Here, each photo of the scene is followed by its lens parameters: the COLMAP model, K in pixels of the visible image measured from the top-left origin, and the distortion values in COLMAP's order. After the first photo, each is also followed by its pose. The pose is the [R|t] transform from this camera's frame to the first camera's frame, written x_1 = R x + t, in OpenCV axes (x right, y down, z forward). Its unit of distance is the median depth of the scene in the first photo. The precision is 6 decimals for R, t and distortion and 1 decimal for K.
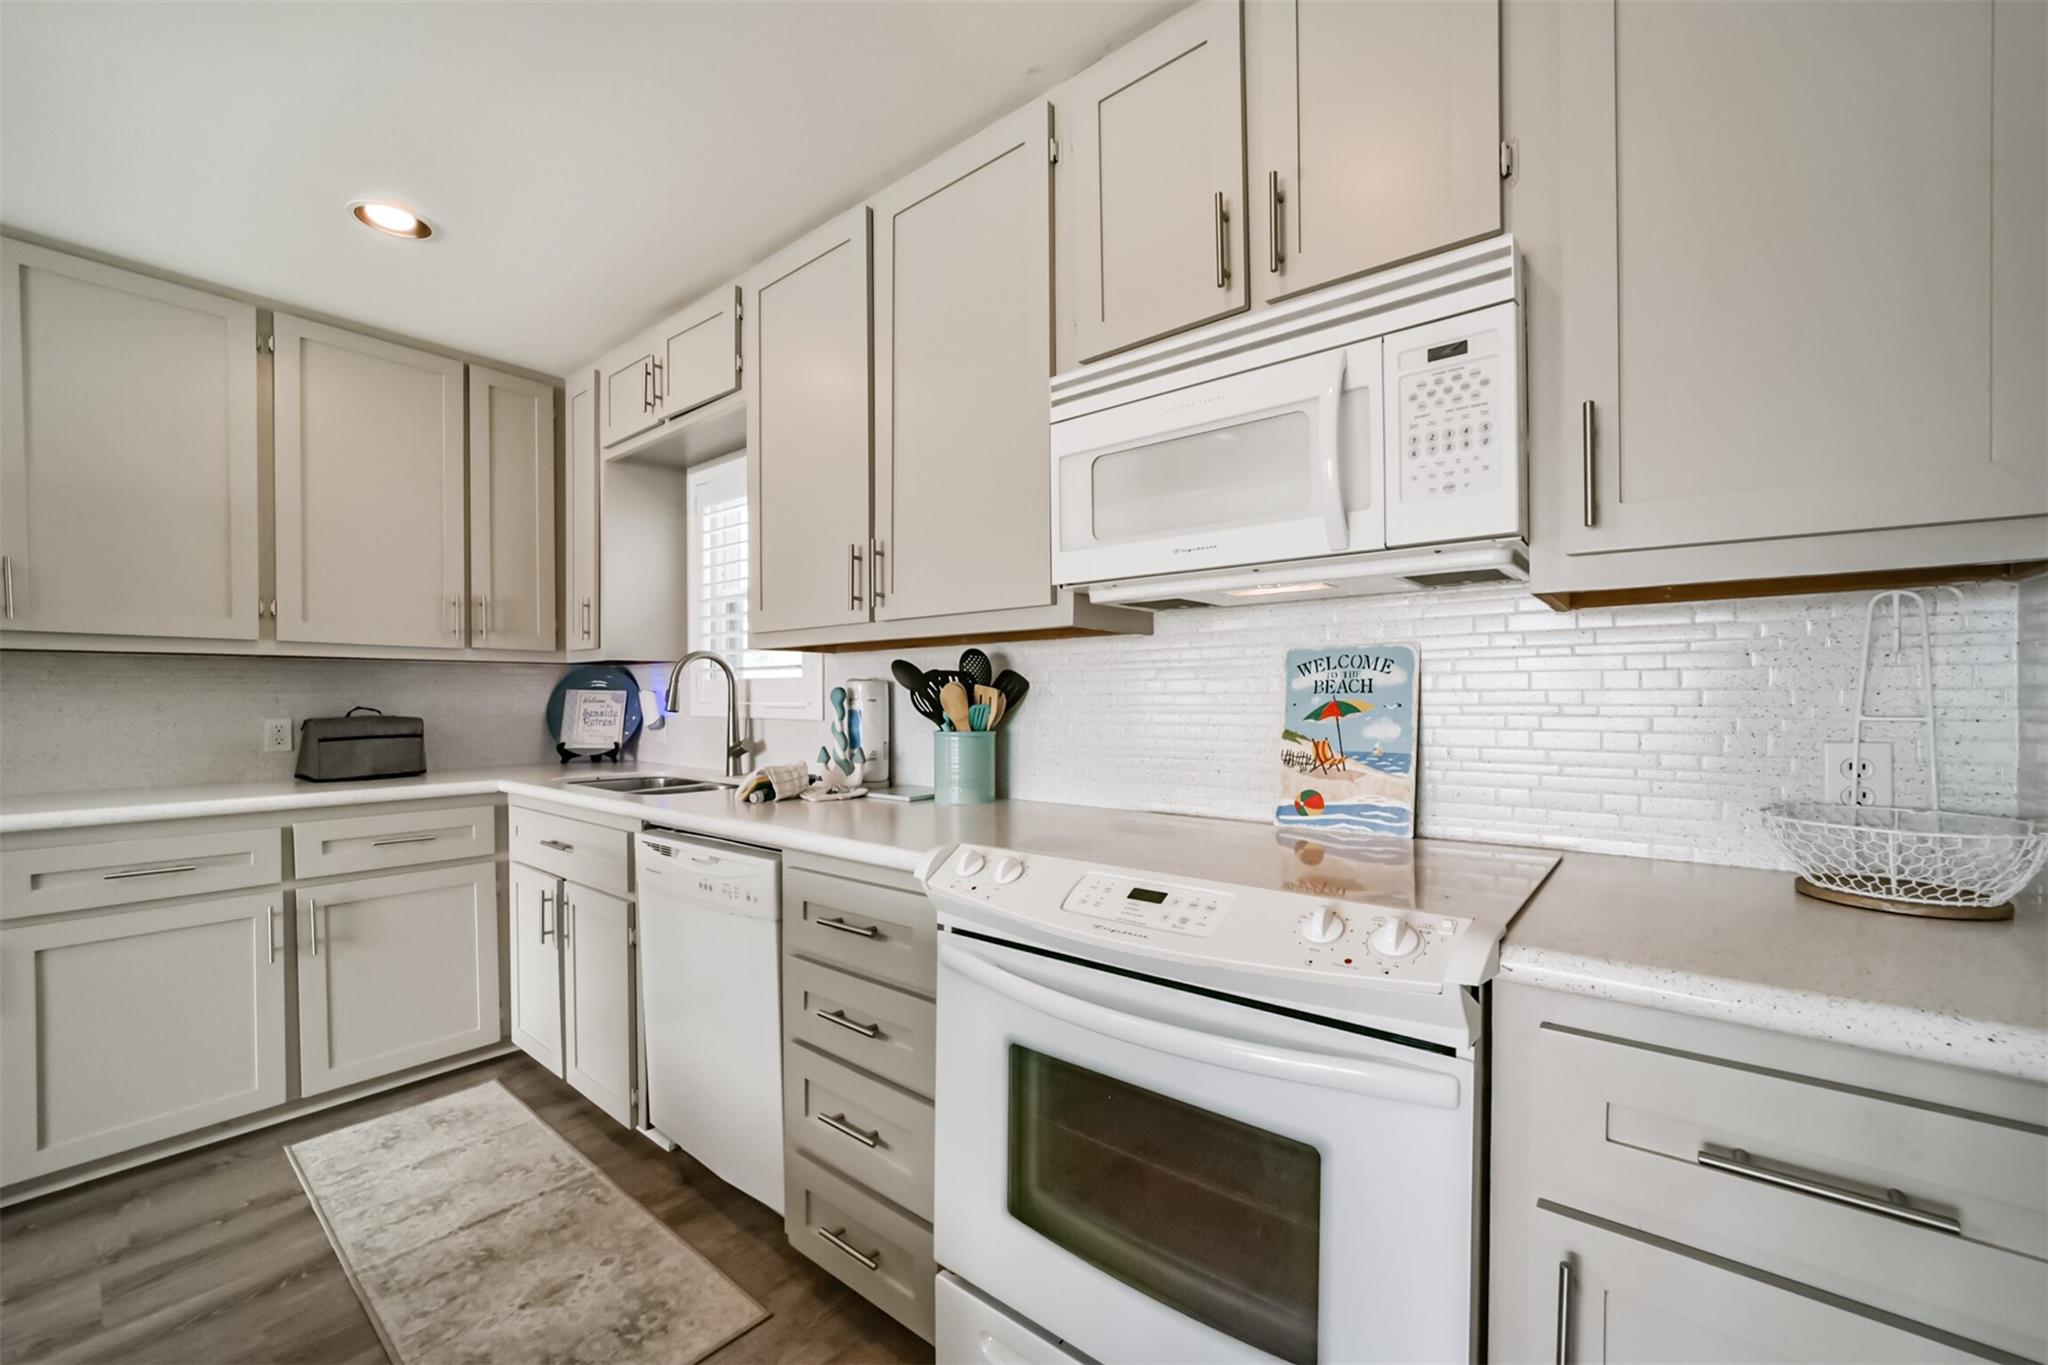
lens RADIAL K [[806.1, 0, 1031.6], [0, 806.1, 701.3], [0, 0, 1]] dist [-0.018449, 0.000410]
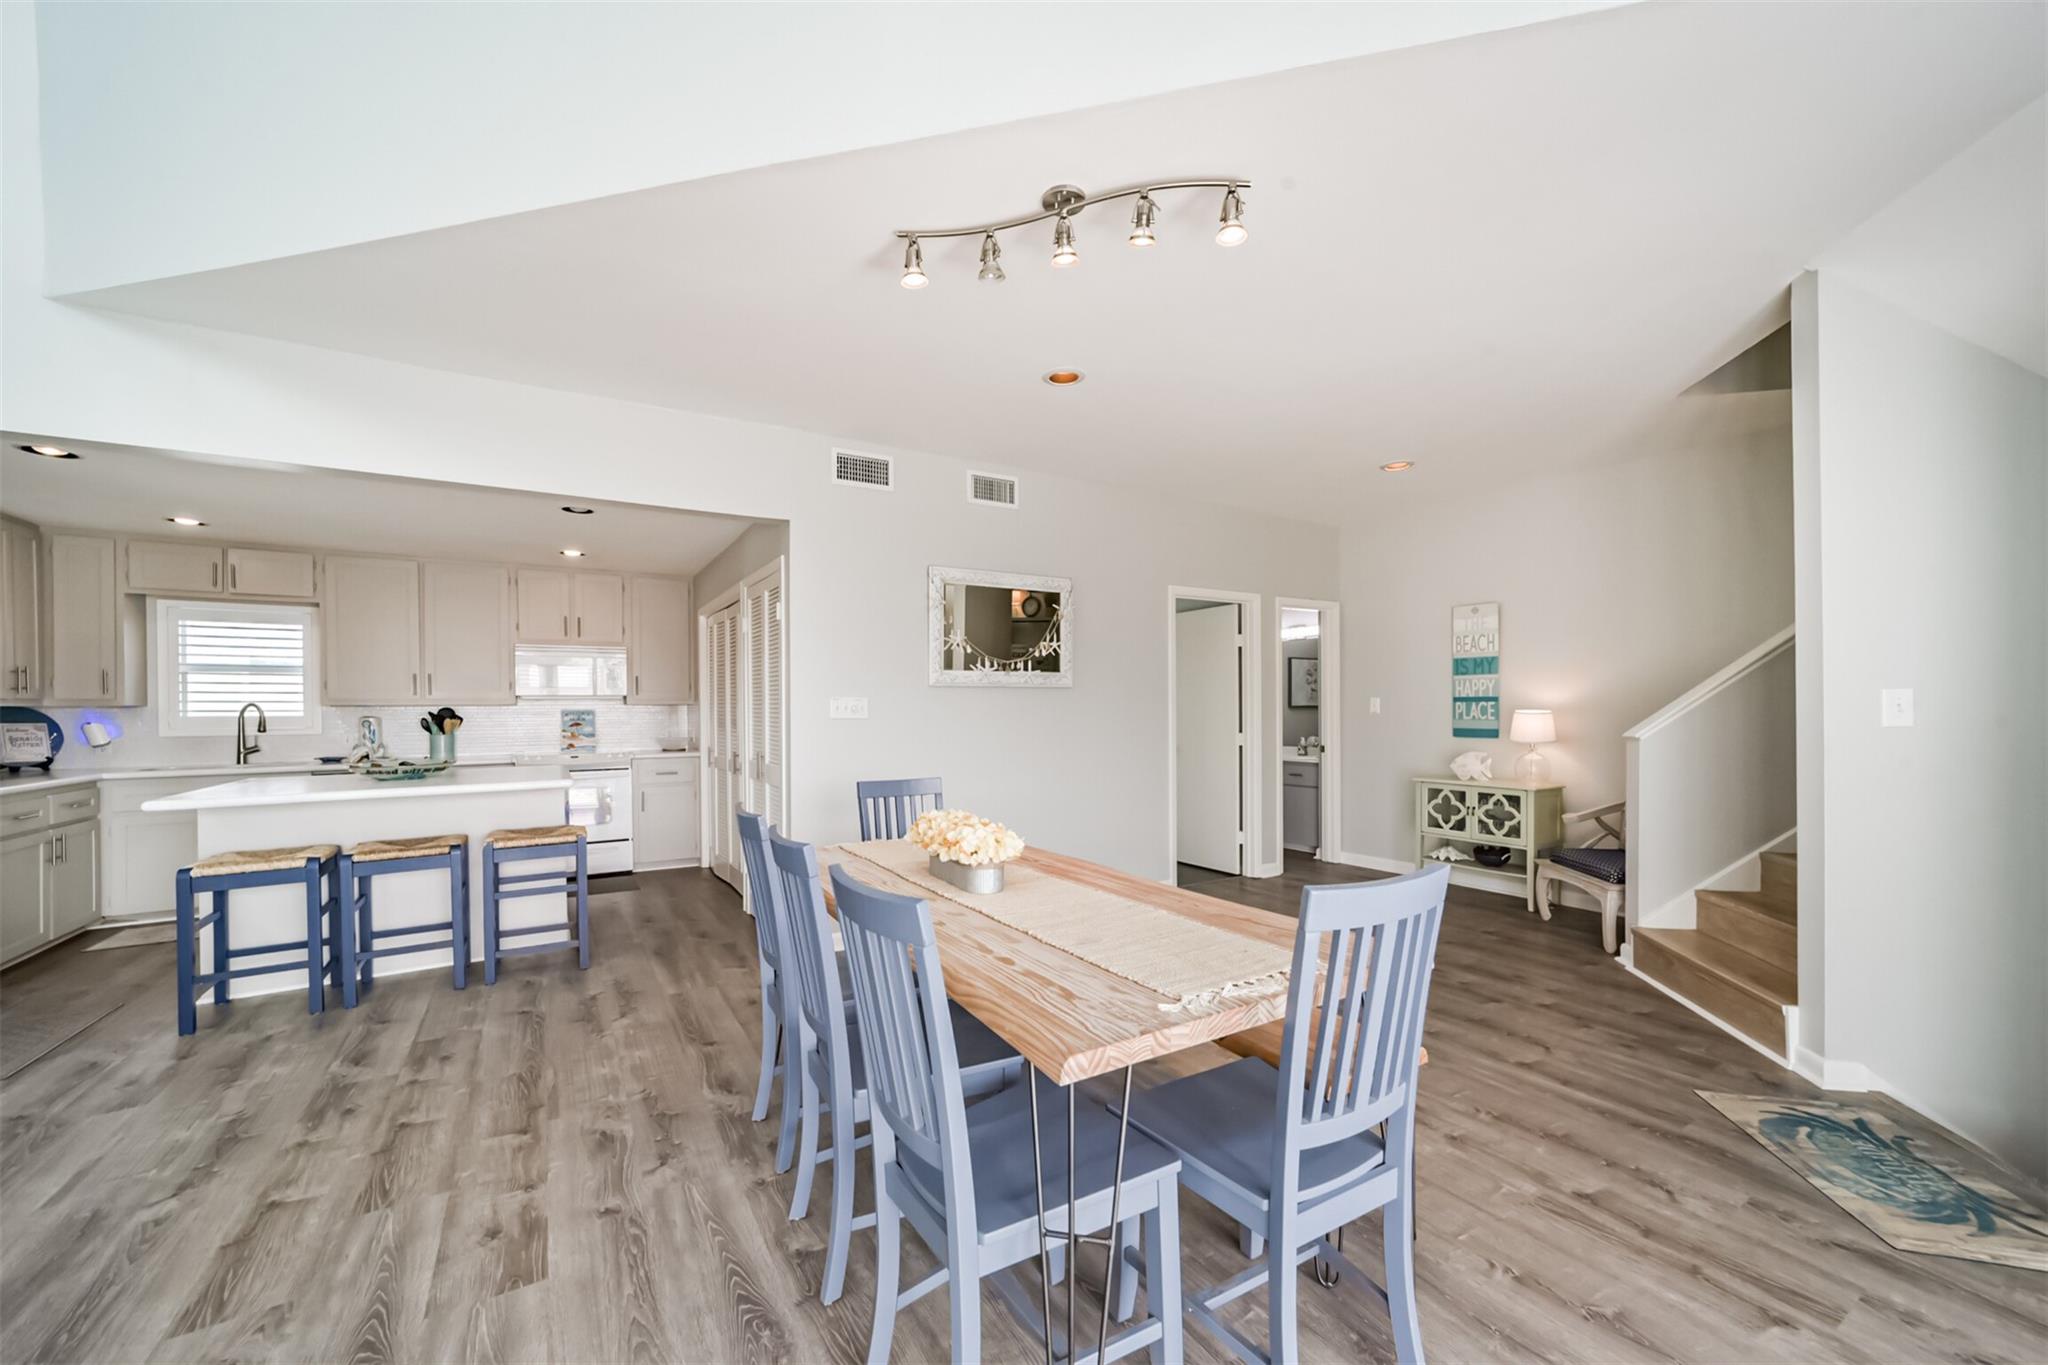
lens RADIAL K [[785.2, 0, 1020.9], [0, 785.2, 711.5], [0, 0, 1]] dist [-0.014645, 0.010149]
pose [[0.339801, -0.003664, 0.940490, -2.136558], [0.010393, 0.999946, 0.000141, -0.027668], [-0.940440, 0.009726, 0.339821, -2.071439]]
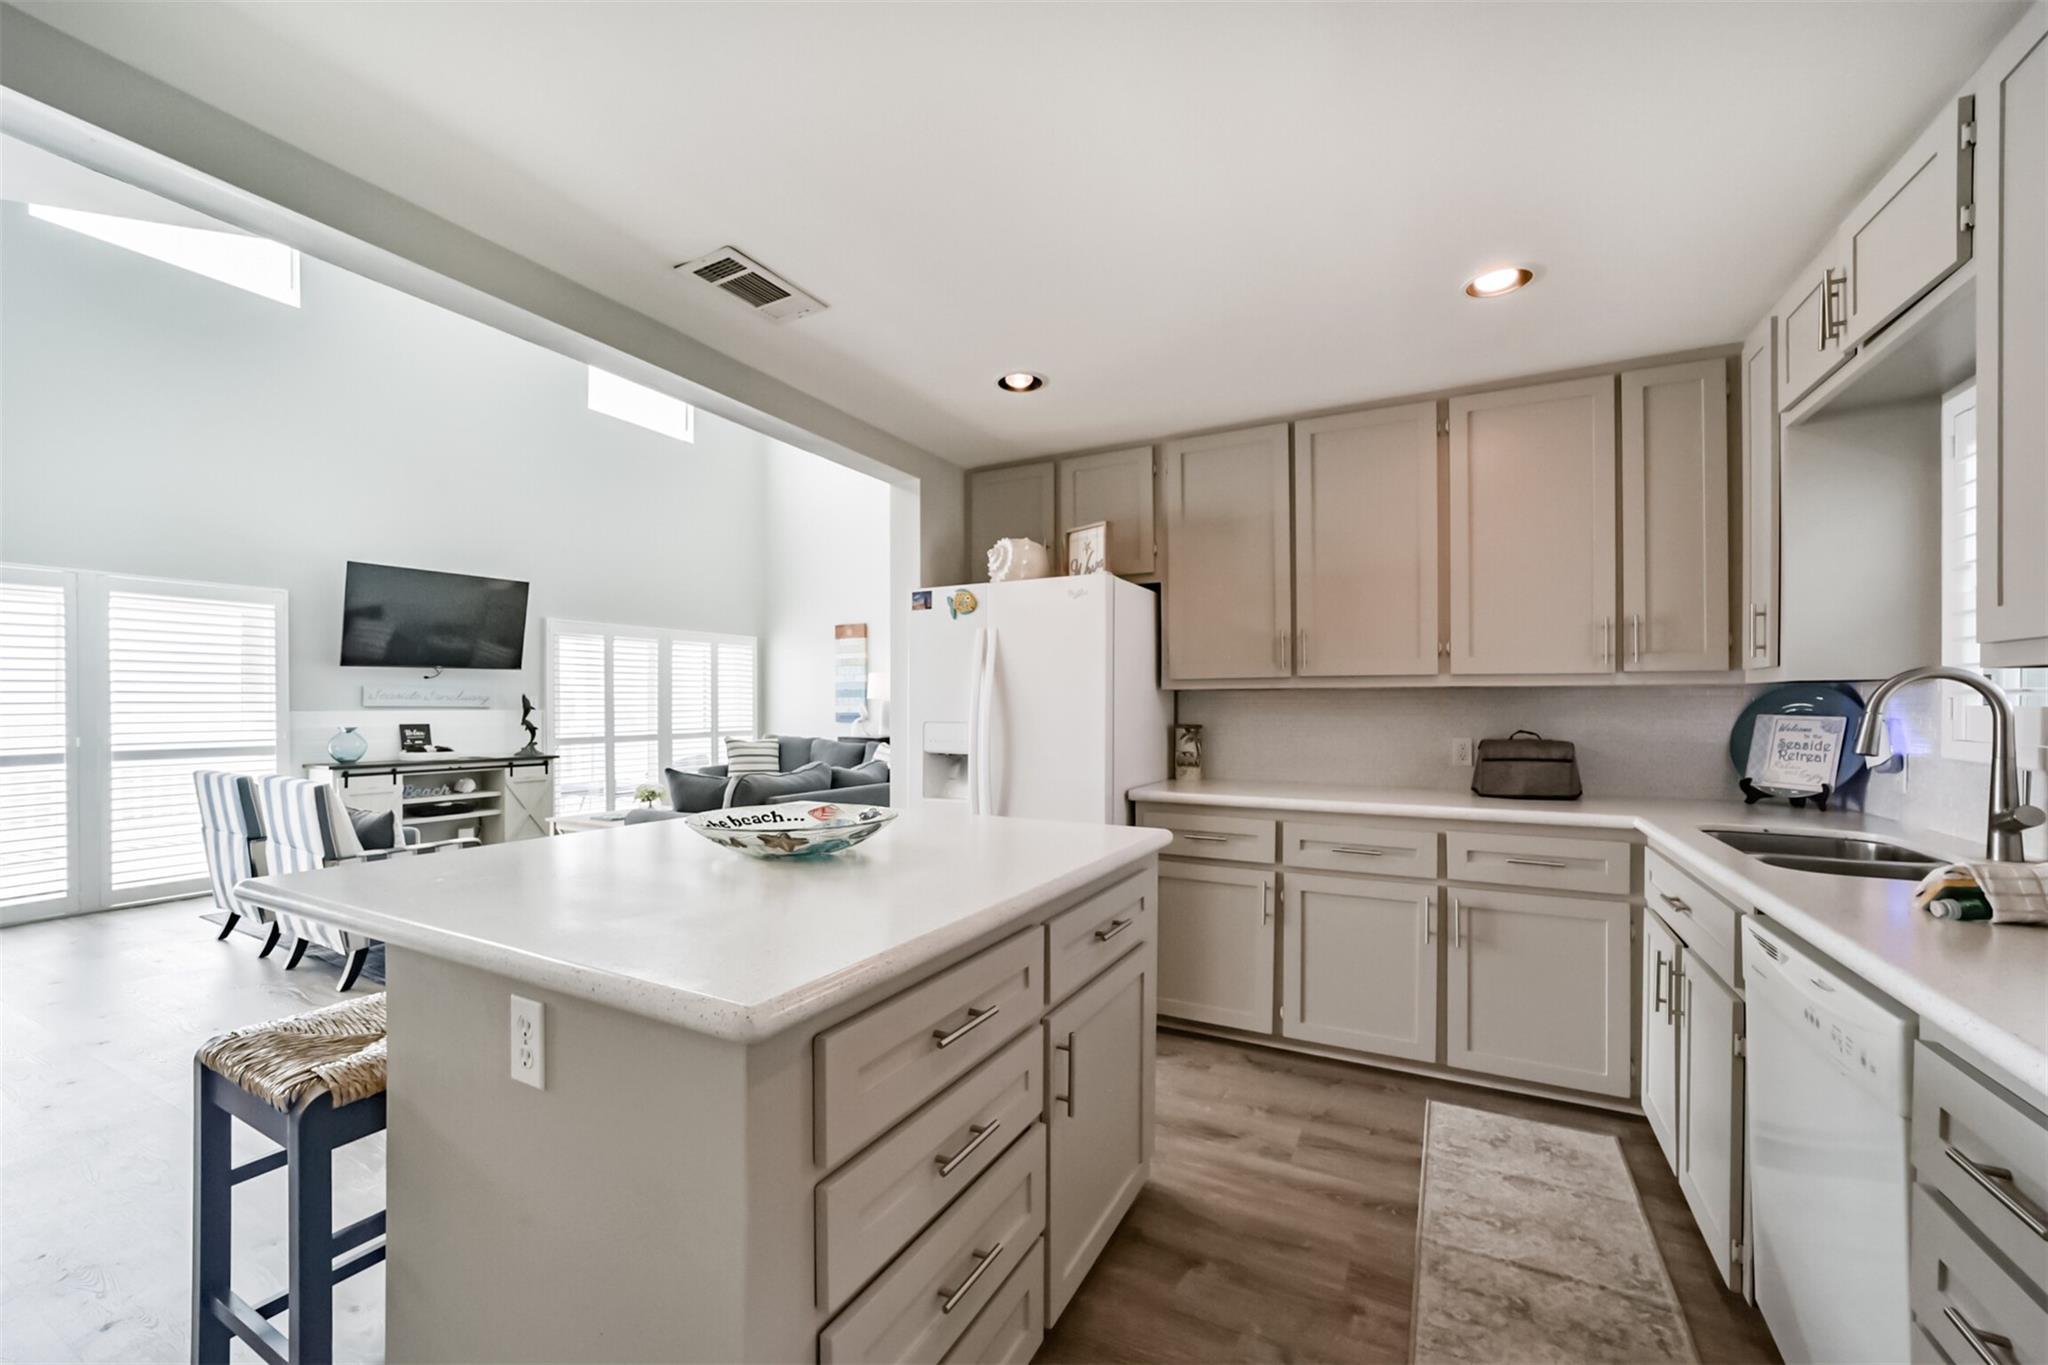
lens RADIAL K [[805.3, 0, 1027.7], [0, 805.3, 706.3], [0, 0, 1]] dist [-0.024372, 0.009194]
pose [[0.192909, 0.007779, -0.981186, 0.127499], [-0.006627, 0.999956, 0.006625, -0.038825], [0.981194, 0.005225, 0.192952, 0.174420]]
